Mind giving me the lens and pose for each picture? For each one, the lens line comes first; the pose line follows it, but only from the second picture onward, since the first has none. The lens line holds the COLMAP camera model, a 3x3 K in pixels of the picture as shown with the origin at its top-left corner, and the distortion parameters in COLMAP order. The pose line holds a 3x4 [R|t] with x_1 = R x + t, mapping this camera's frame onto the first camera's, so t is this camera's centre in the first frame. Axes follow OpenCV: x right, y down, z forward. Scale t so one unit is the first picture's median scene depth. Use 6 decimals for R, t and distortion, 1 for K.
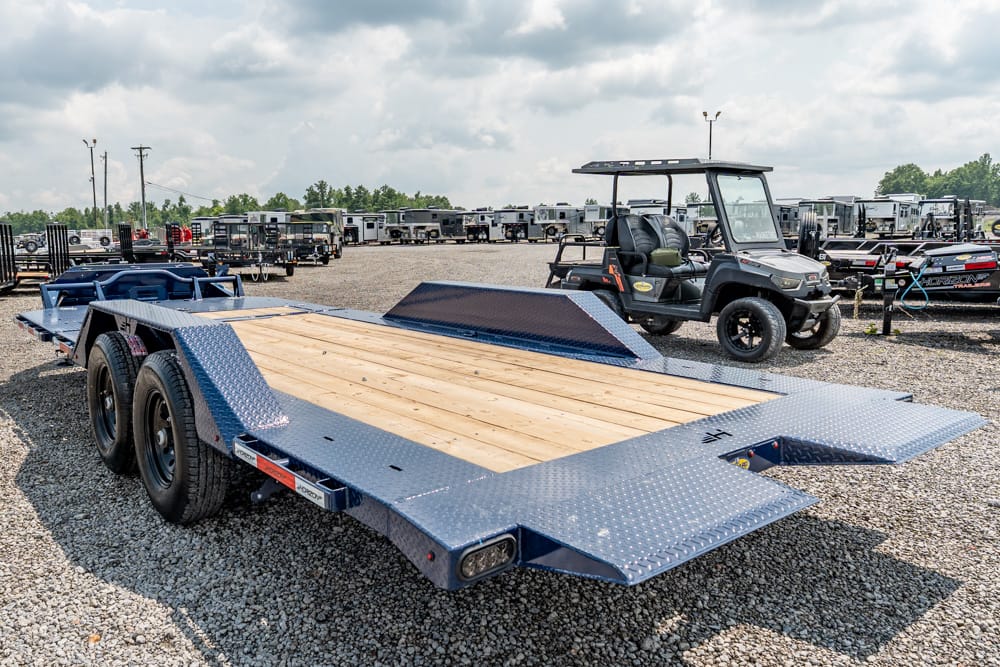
lens RADIAL K [[725.7, 0, 450.4], [0, 725.7, 332.6], [0, 0, 1]] dist [0.000722, 0.001201]
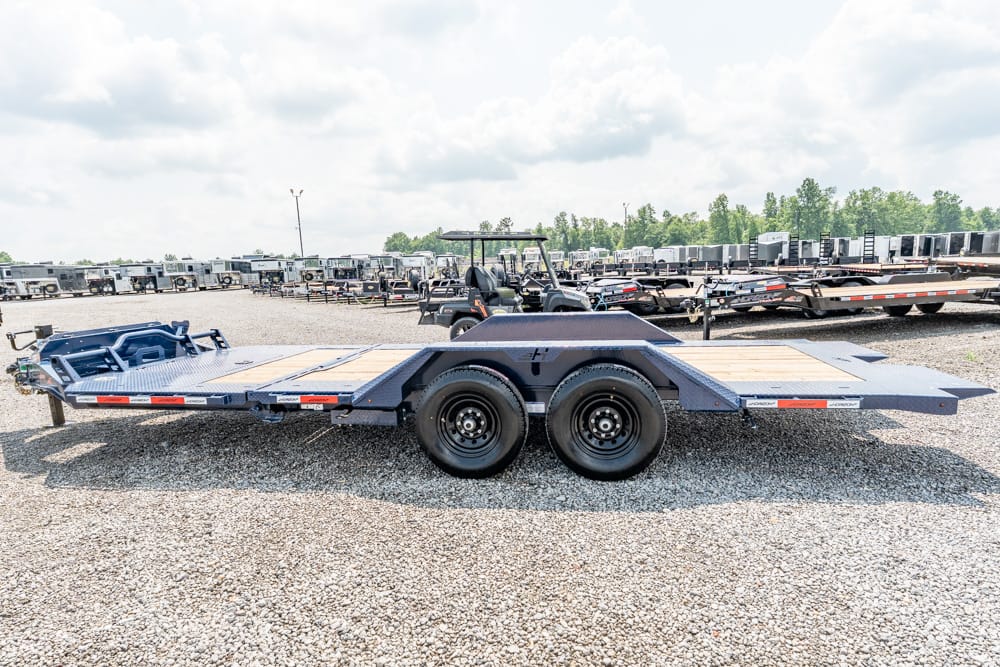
lens RADIAL K [[557.5, 0, 474.7], [0, 557.5, 334.2], [0, 0, 1]] dist [-0.004457, -0.000807]
pose [[0.732004, -0.095958, 0.674509, -0.119993], [0.122031, 0.992488, 0.008763, -0.006863], [-0.670283, 0.075896, 0.738214, 0.031199]]
